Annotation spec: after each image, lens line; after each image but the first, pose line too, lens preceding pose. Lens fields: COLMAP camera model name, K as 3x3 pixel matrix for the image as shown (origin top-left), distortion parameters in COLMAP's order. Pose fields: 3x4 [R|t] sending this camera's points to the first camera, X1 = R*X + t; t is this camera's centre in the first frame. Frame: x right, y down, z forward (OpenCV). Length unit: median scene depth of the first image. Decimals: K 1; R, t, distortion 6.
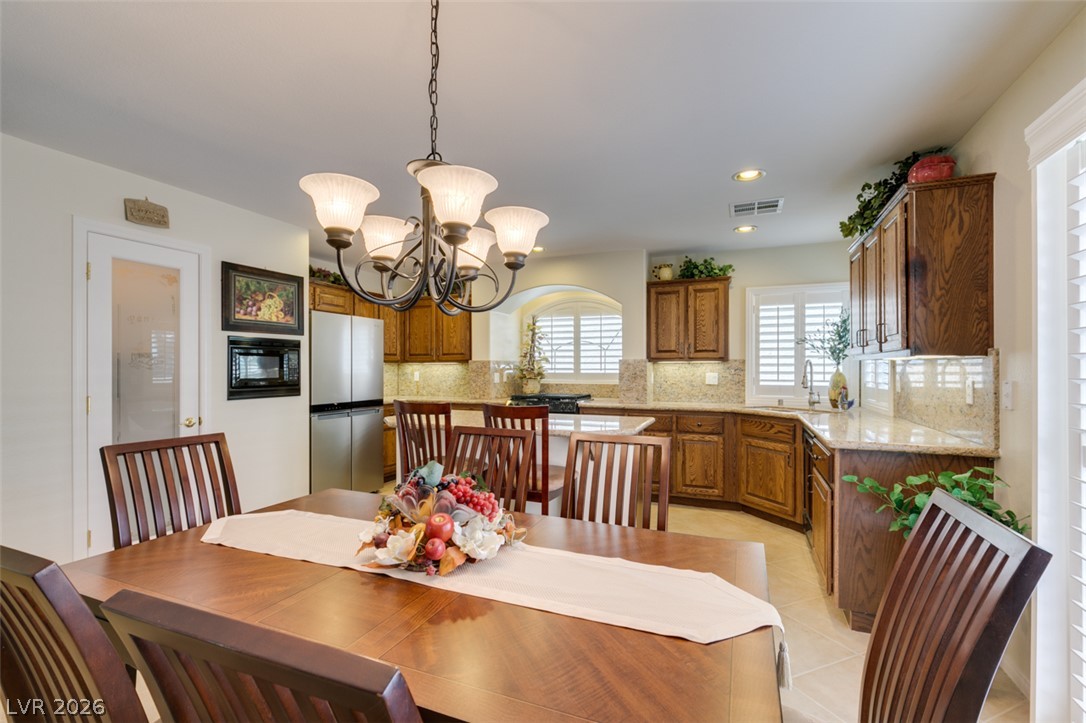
lens RADIAL K [[486.3, 0, 542.4], [0, 486.3, 364.6], [0, 0, 1]] dist [0.002818, -0.001247]
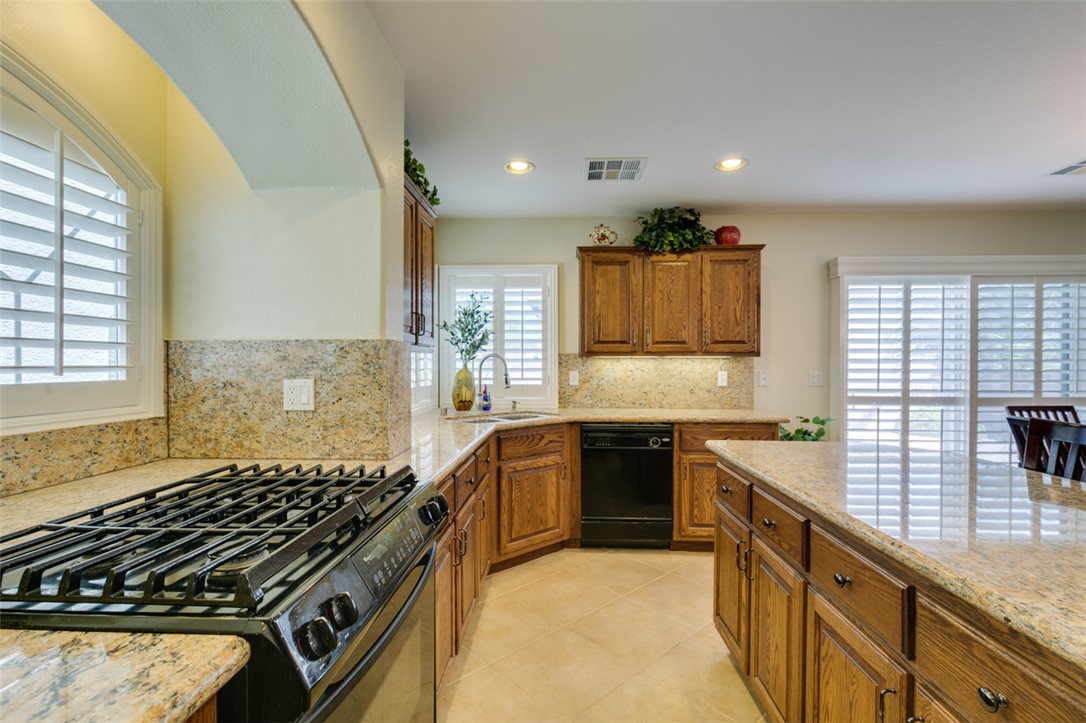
lens RADIAL K [[486.3, 0, 538.3], [0, 486.3, 367.5], [0, 0, 1]] dist [0.002818, -0.001247]
pose [[-0.325513, -0.008114, 0.945503, -0.279254], [-0.008469, 0.999948, 0.005665, 0.008200], [-0.945500, -0.006164, -0.325565, 1.284266]]
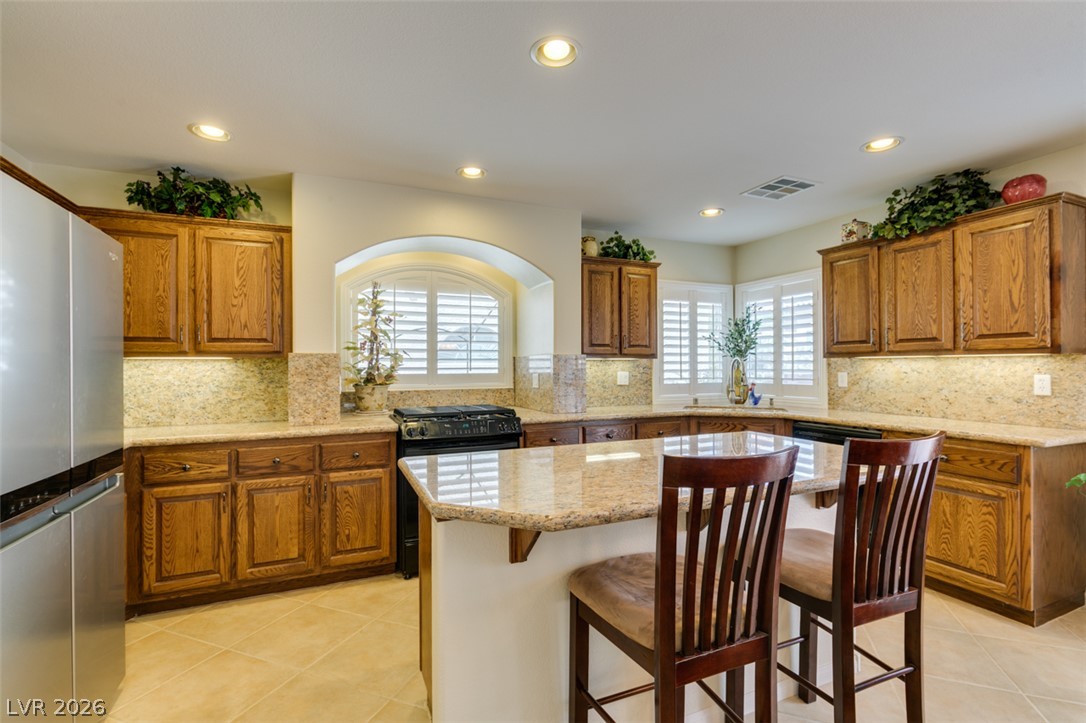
lens RADIAL K [[486.3, 0, 545.7], [0, 486.3, 368.0], [0, 0, 1]] dist [0.002818, -0.001247]
pose [[0.697357, -0.005249, 0.716705, -0.478131], [-0.001215, 0.999963, 0.008506, 0.003819], [-0.716723, -0.006802, 0.697325, 0.628167]]
